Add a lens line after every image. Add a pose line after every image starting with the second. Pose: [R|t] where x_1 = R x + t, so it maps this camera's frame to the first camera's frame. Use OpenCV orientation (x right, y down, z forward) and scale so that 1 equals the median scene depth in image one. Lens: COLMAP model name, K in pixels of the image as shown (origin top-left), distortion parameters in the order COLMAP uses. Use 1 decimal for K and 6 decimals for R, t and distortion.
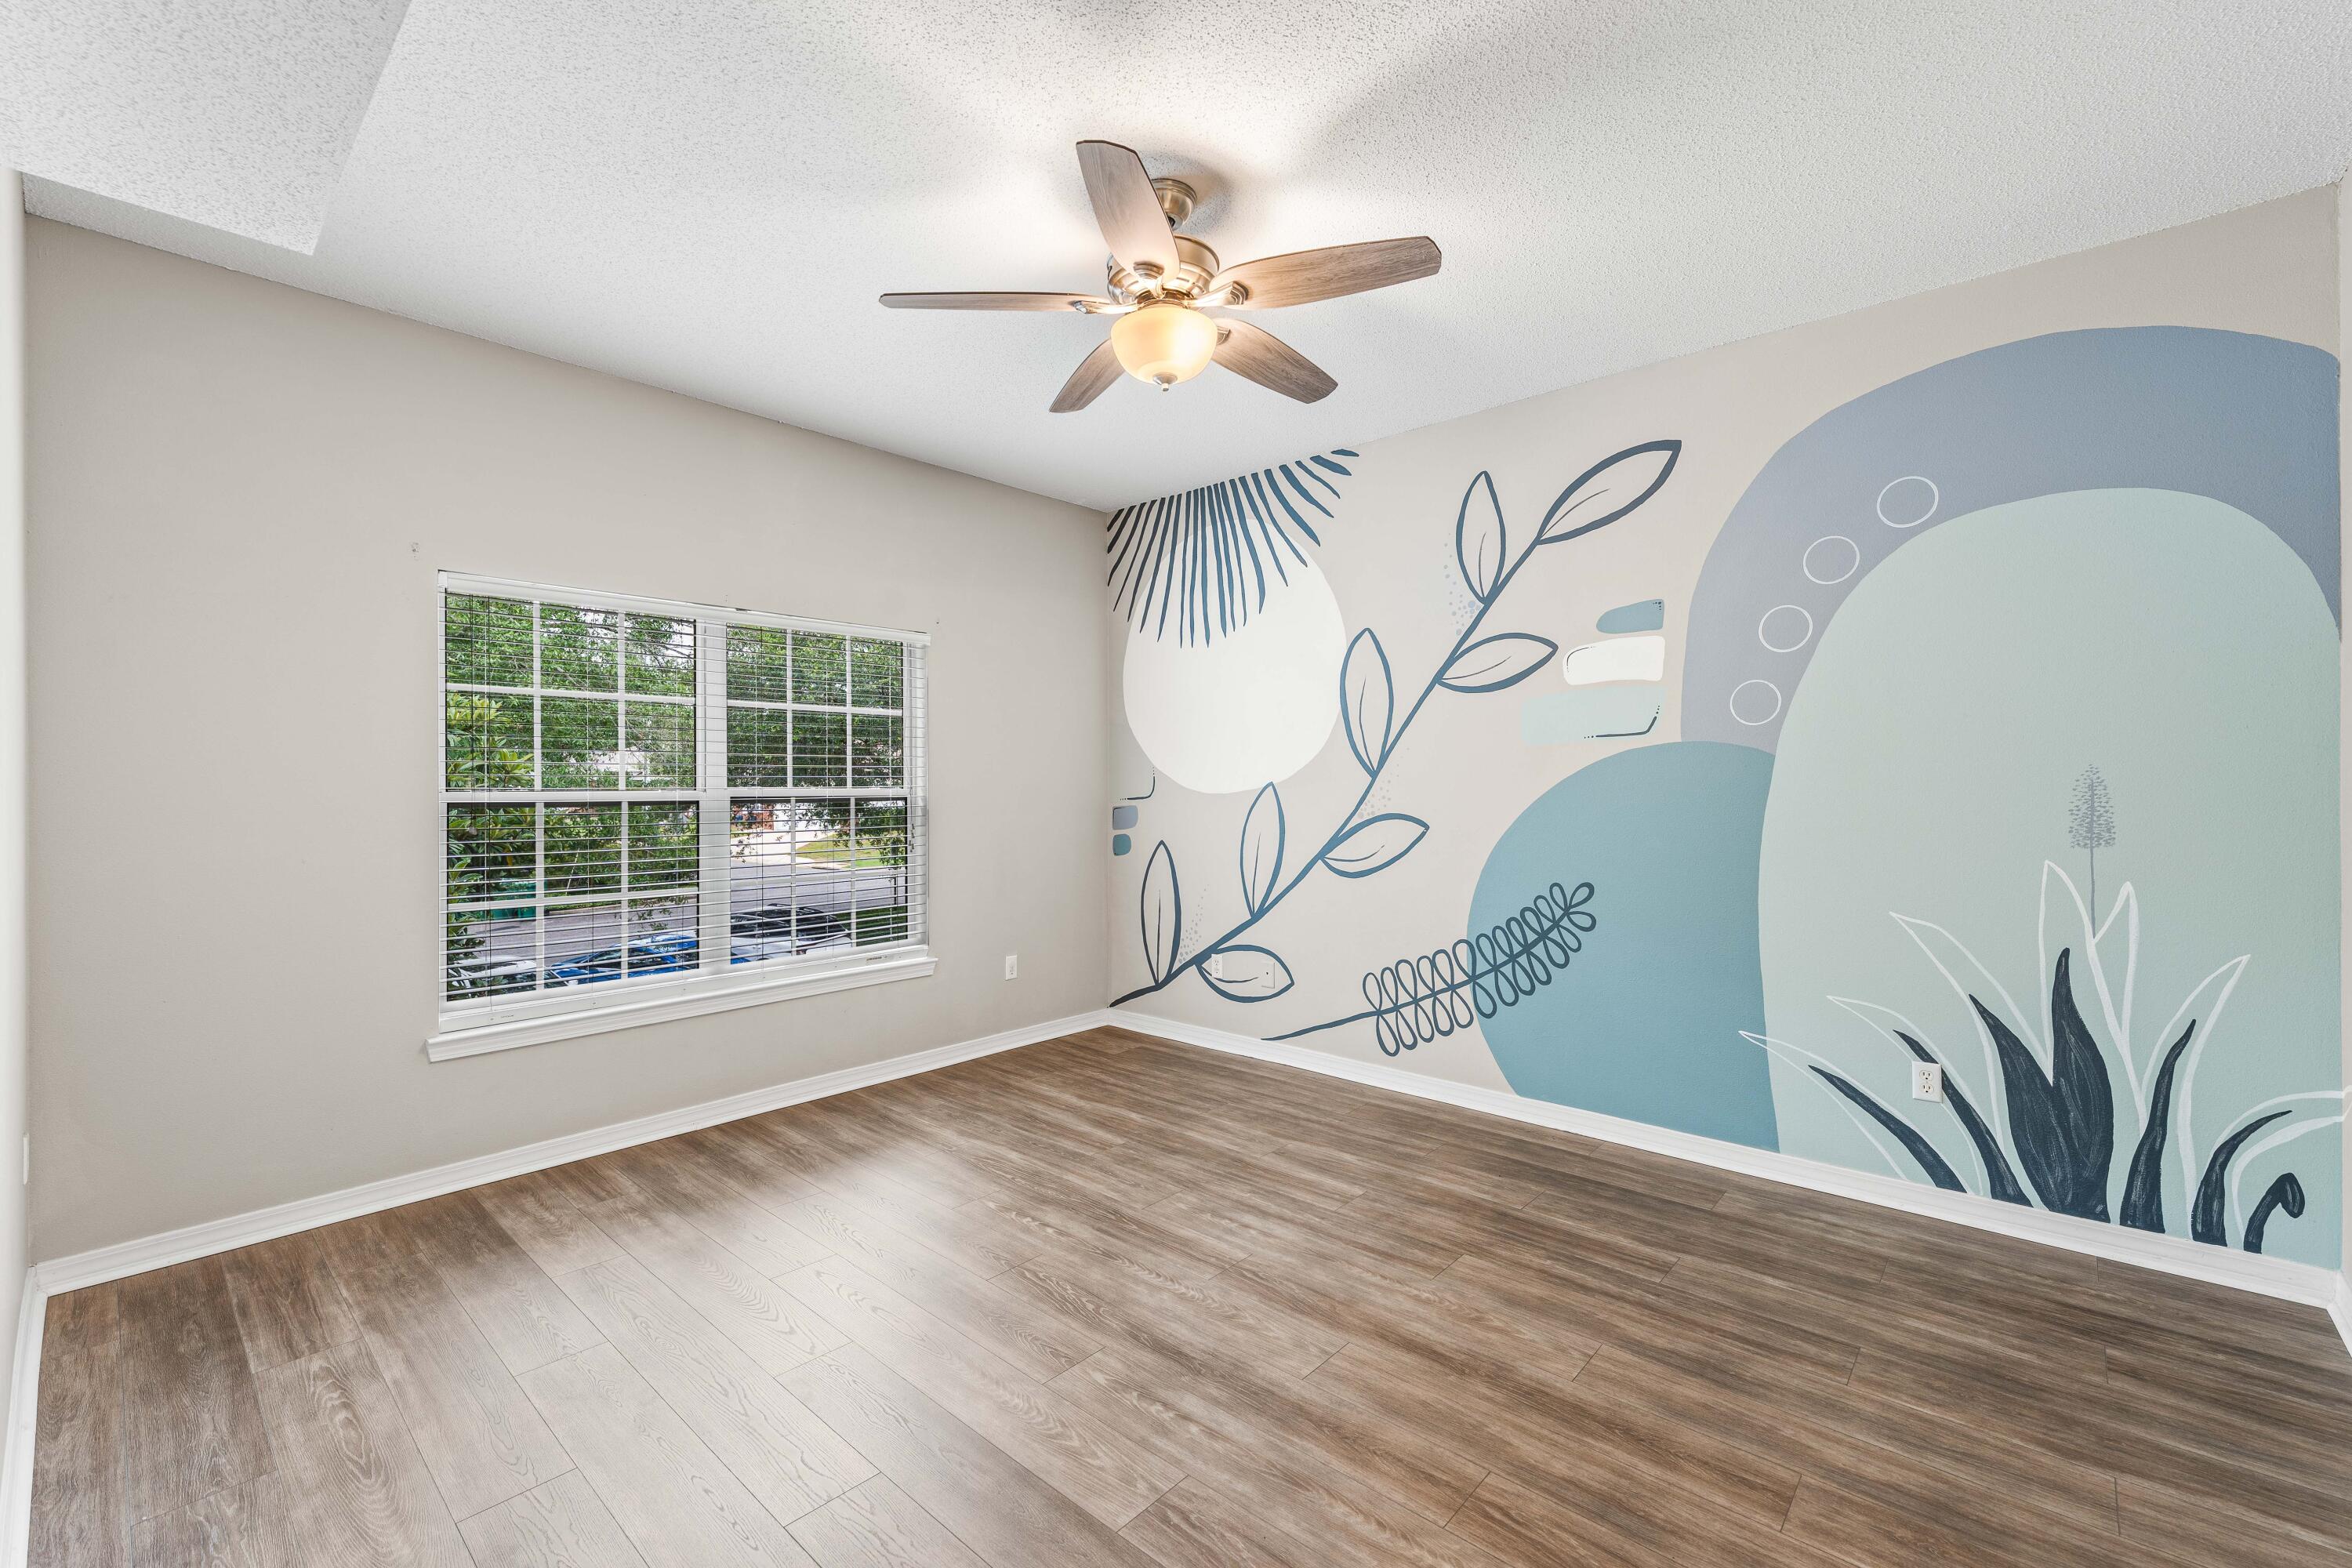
lens RADIAL K [[974.1, 0, 1180.3], [0, 974.1, 793.4], [0, 0, 1]] dist [-0.003472, -0.000150]
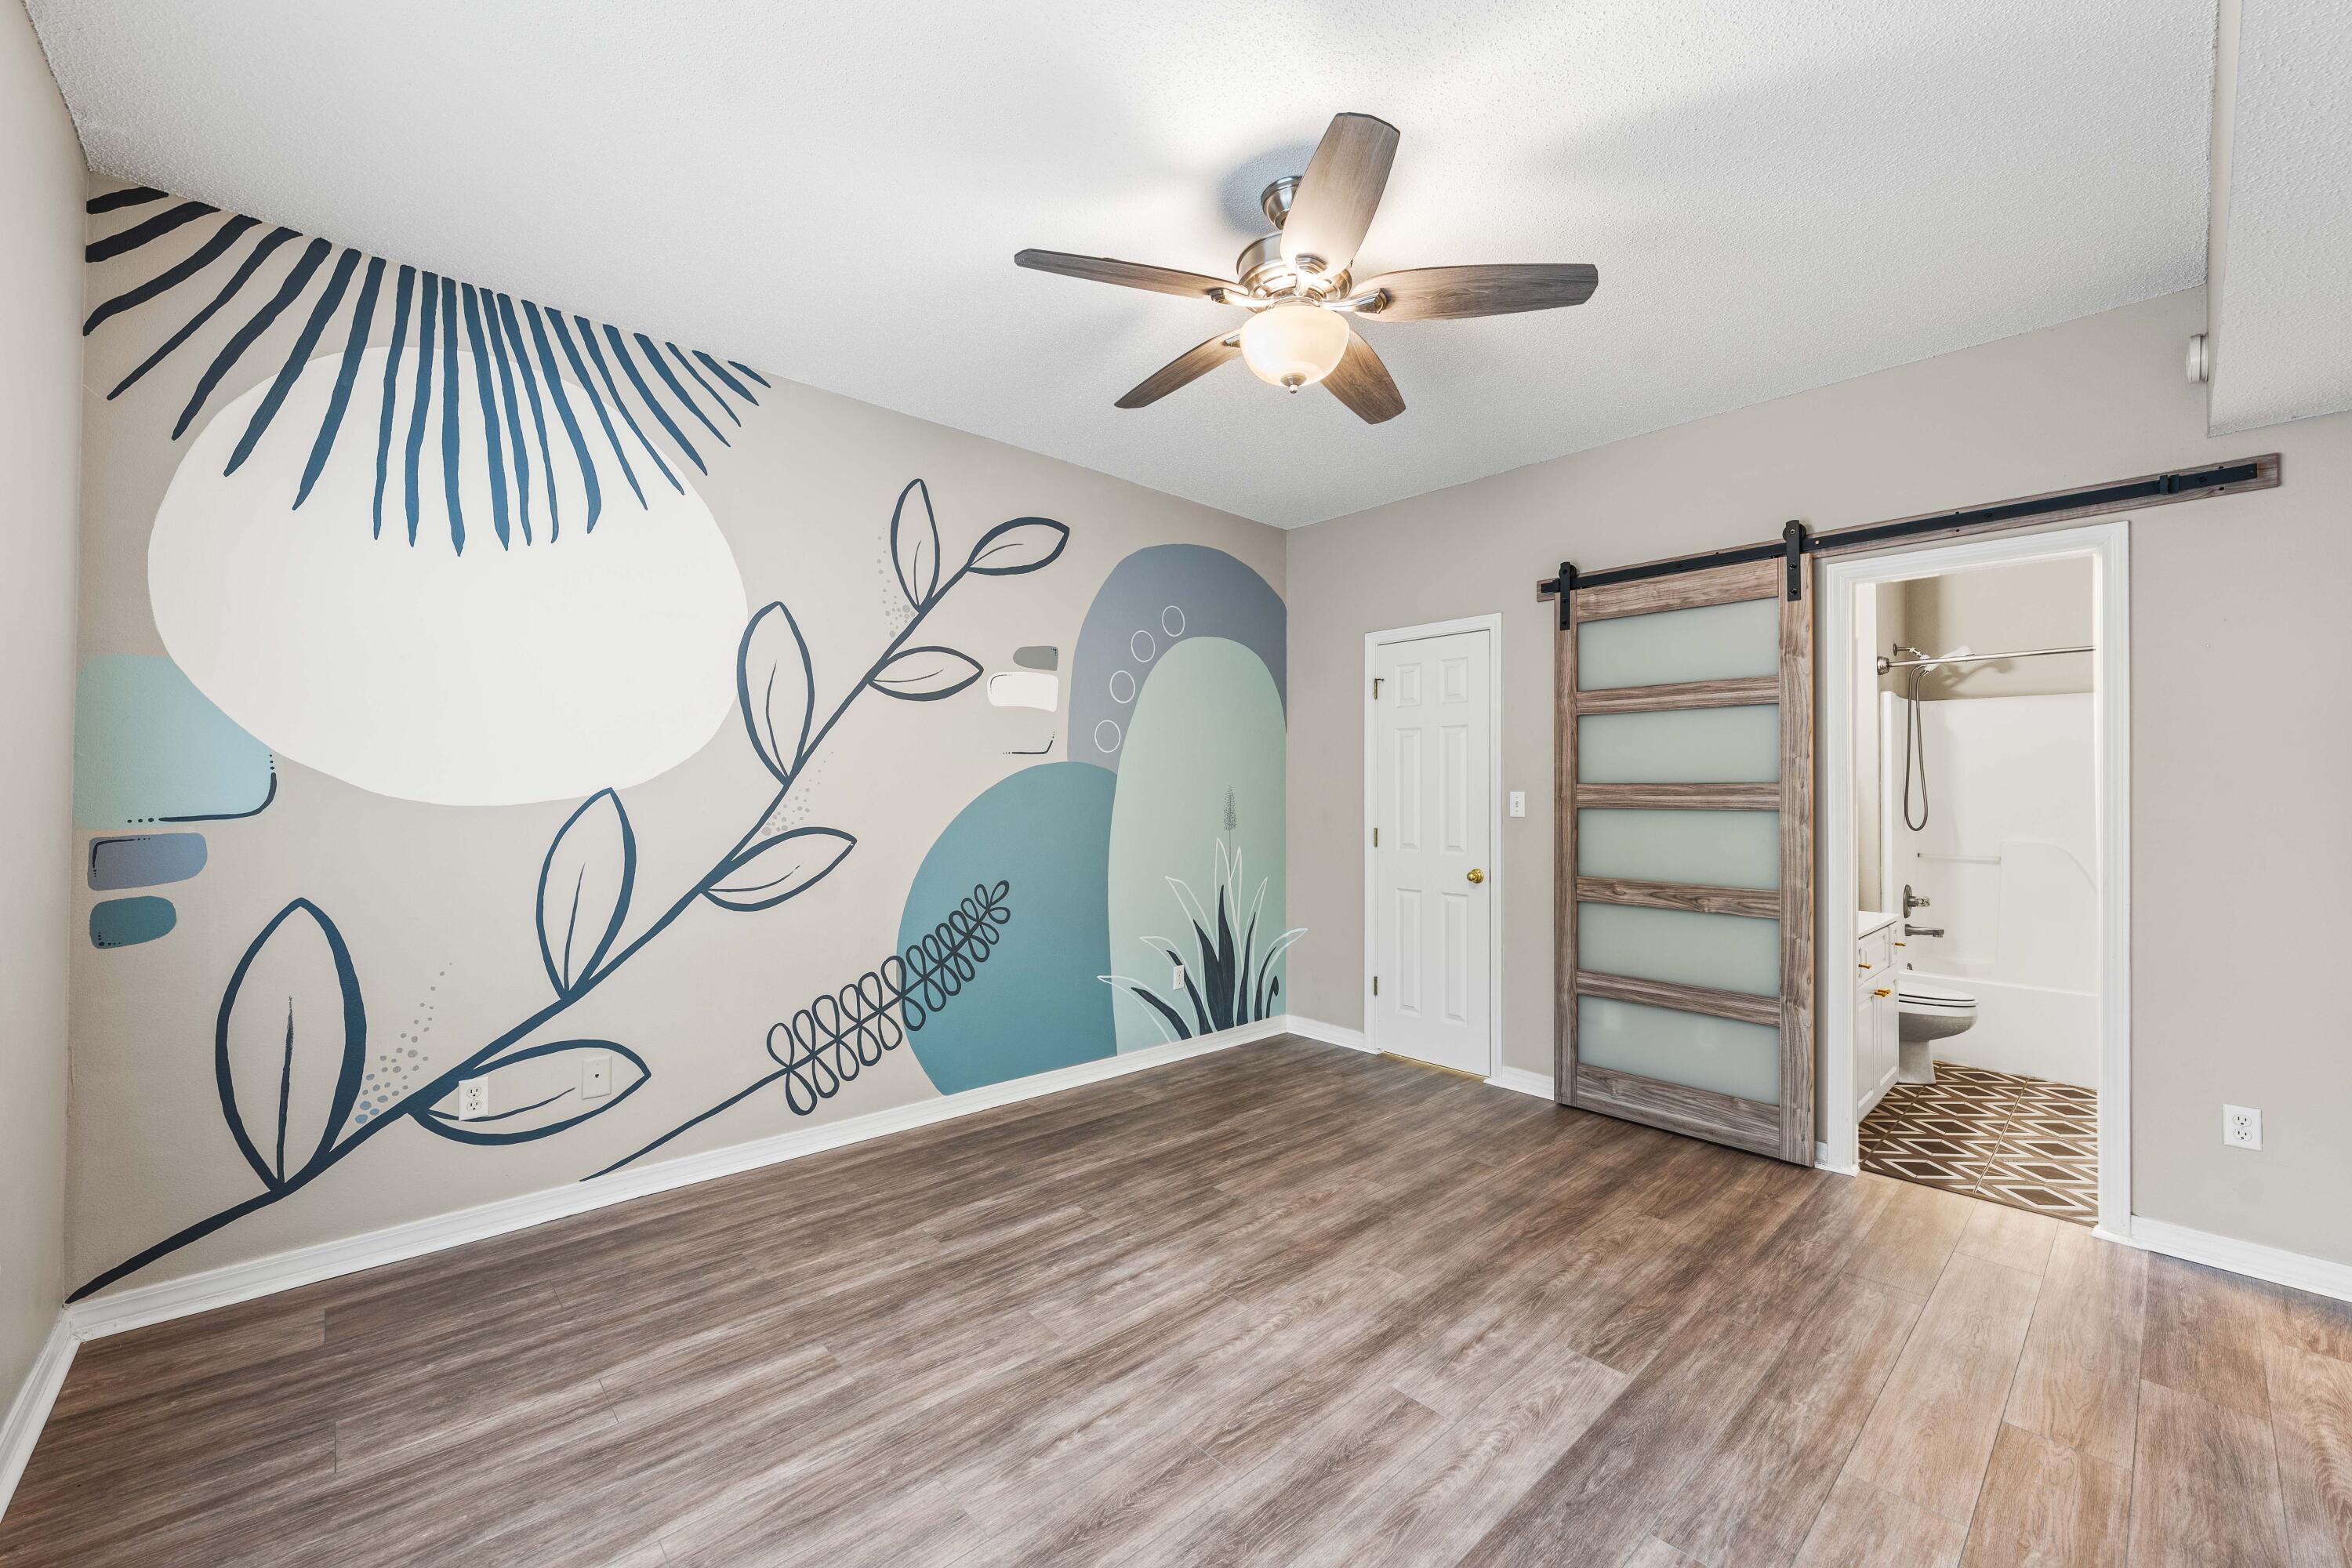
lens RADIAL K [[908.7, 0, 1184.9], [0, 908.7, 782.6], [0, 0, 1]] dist [-0.002446, -0.000180]
pose [[0.104936, 0.016155, 0.994348, -0.621079], [0.003121, 0.999858, -0.016574, -0.004753], [-0.994474, 0.004843, 0.104870, 0.681187]]
